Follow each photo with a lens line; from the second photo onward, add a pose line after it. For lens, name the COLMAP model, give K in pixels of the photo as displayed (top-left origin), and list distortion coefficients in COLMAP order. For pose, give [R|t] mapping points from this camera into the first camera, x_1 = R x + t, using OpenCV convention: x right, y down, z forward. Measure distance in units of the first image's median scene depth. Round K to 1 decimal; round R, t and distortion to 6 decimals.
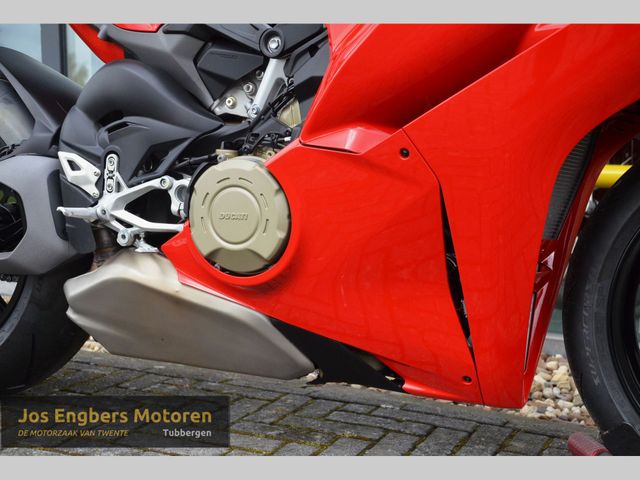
lens RADIAL K [[941.4, 0, 321.0], [0, 941.4, 248.9], [0, 0, 1]] dist [0.184039, 0.016747]
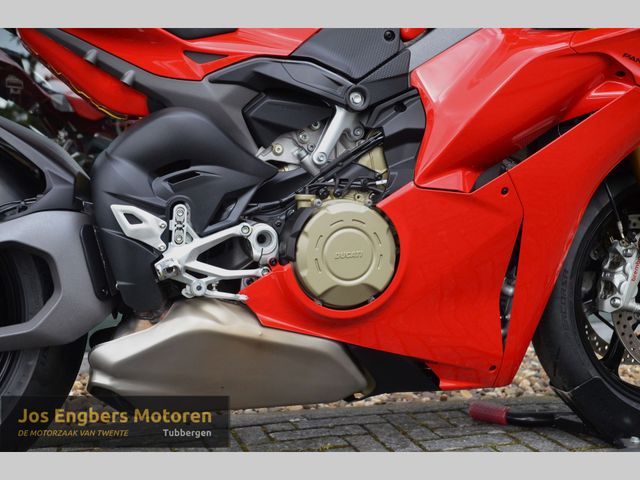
lens RADIAL K [[893.8, 0, 320.0], [0, 893.8, 240.0], [0, 0, 1]] dist [0.178861, 0.028549]
pose [[0.747745, -0.077787, 0.659414, -0.724382], [0.096021, 0.995343, 0.008531, -0.058130], [-0.657007, 0.056939, 0.751731, 0.222930]]
